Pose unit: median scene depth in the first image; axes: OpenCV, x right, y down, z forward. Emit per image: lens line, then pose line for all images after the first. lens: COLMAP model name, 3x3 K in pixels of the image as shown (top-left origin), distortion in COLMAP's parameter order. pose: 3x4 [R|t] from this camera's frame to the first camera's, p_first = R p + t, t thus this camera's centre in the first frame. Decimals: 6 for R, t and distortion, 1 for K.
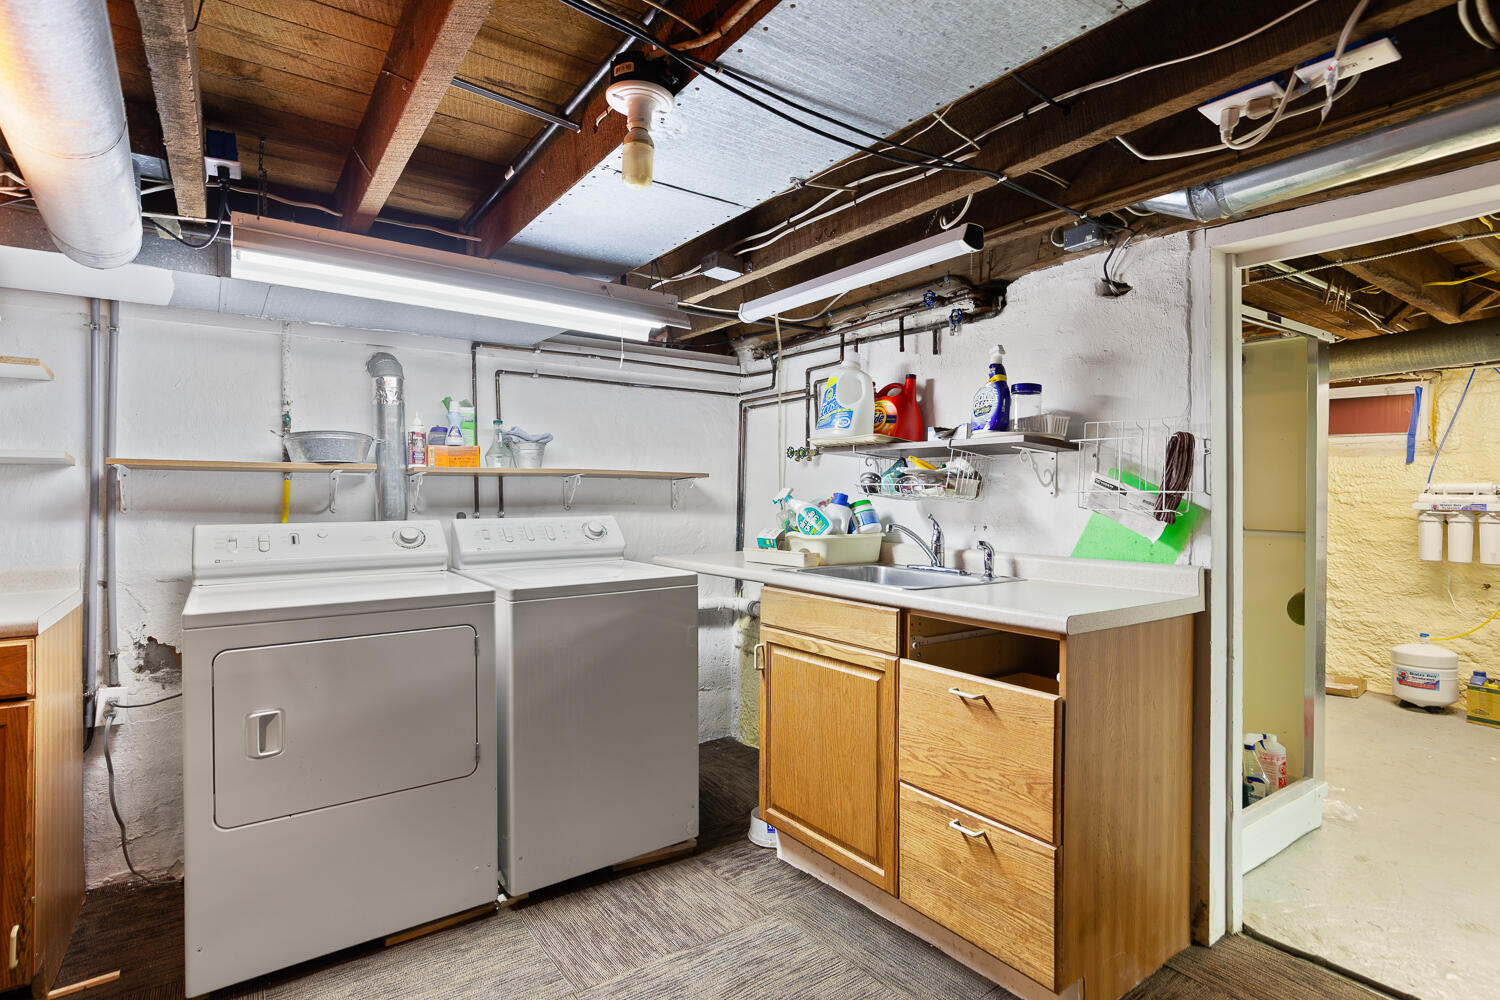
lens RADIAL K [[727.1, 0, 749.0], [0, 727.1, 499.1], [0, 0, 1]] dist [-0.004825, -0.001181]
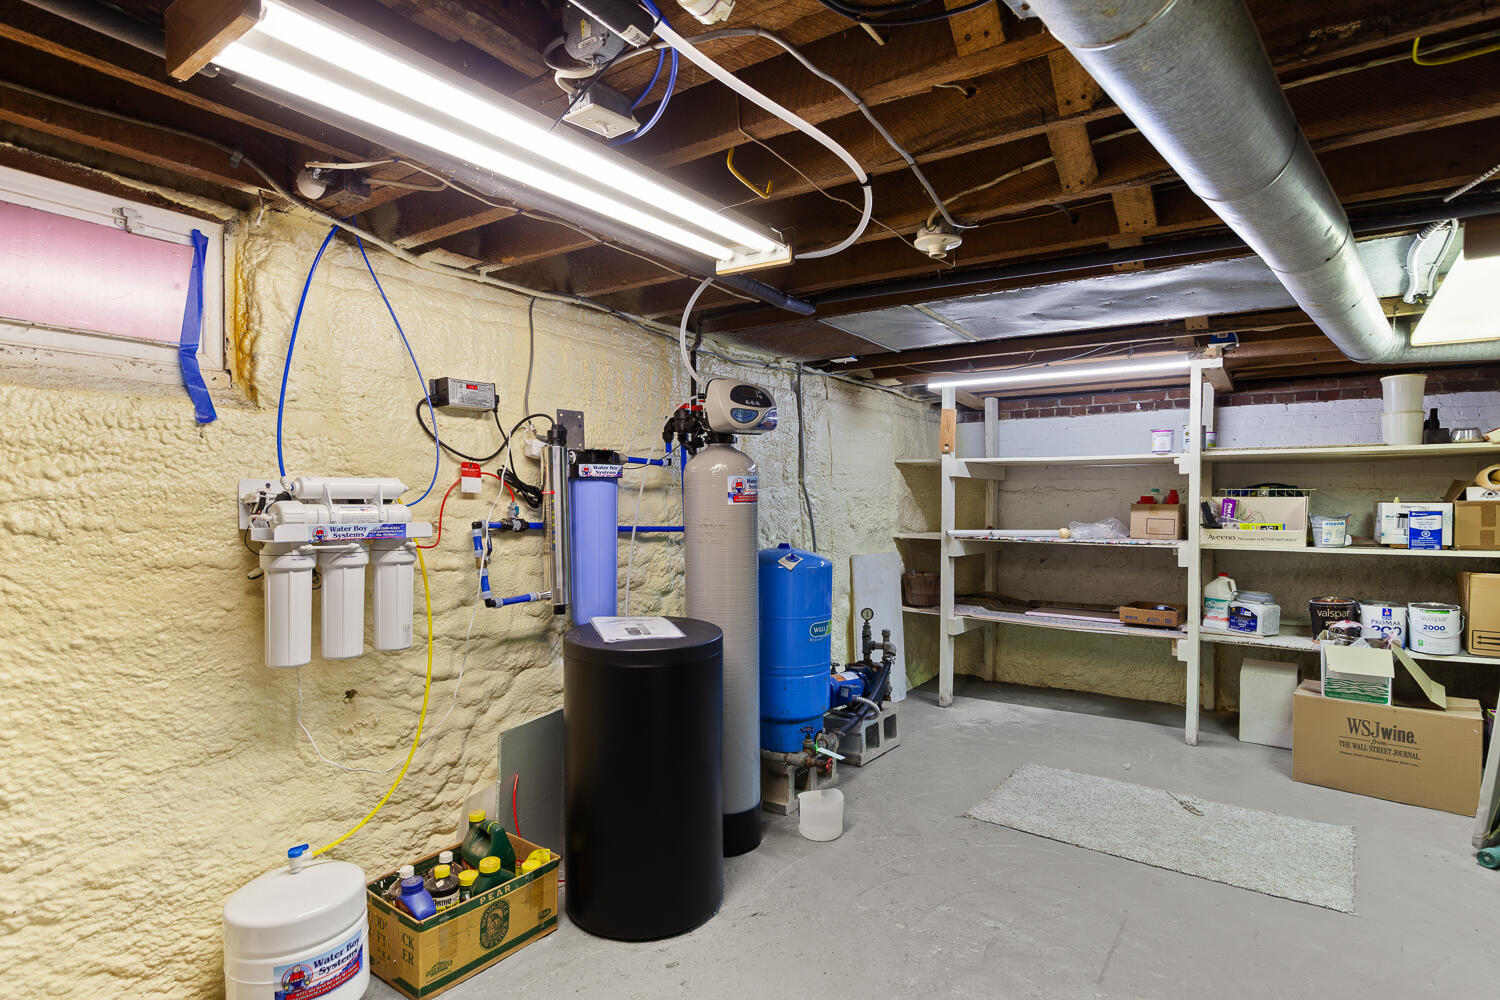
lens RADIAL K [[773.5, 0, 751.0], [0, 773.5, 504.9], [0, 0, 1]] dist [-0.004242, -0.000530]
pose [[-0.323996, -0.017924, 0.945889, 0.423078], [0.002653, 0.999799, 0.019854, -0.012900], [-0.946055, 0.008942, -0.323883, 0.849441]]
